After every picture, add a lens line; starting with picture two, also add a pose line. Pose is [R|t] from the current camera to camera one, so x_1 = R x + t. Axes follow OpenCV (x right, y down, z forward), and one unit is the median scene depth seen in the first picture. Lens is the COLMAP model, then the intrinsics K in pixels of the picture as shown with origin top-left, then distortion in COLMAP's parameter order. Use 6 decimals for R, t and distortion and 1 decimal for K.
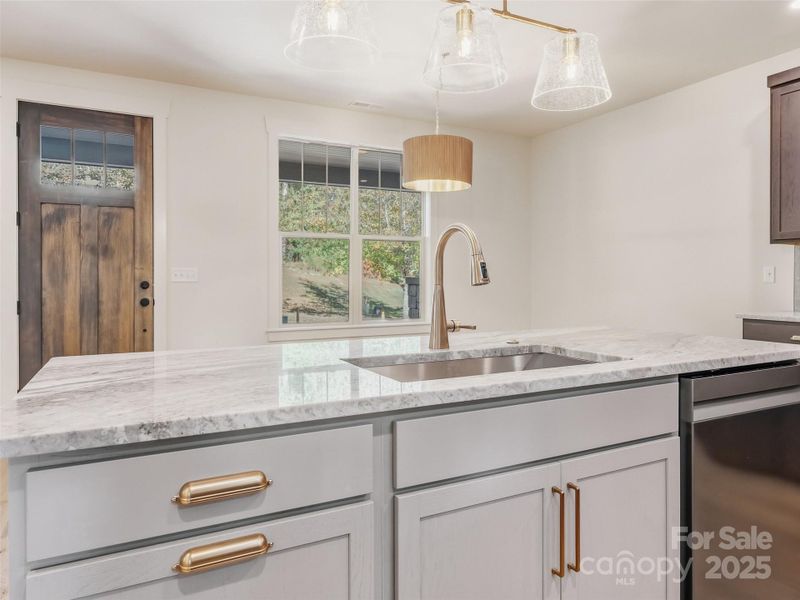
lens RADIAL K [[523.1, 0, 402.5], [0, 523.1, 282.3], [0, 0, 1]] dist [0.002623, -0.000471]
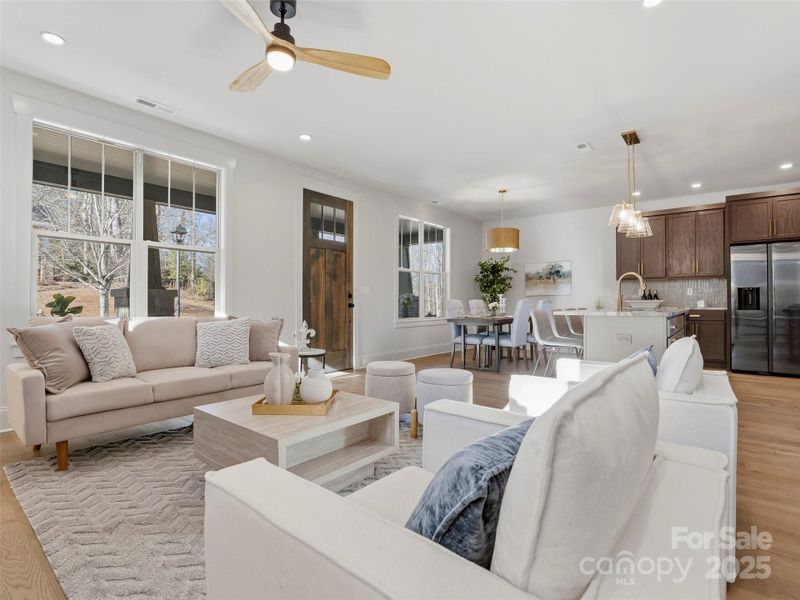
lens RADIAL K [[396.8, 0, 414.7], [0, 396.8, 297.2], [0, 0, 1]] dist [-0.000074, -0.000032]
pose [[0.913572, 0.005413, 0.406640, -0.876766], [0.001767, 0.999849, -0.017277, 0.035390], [-0.406672, 0.016503, 0.913425, -0.328019]]
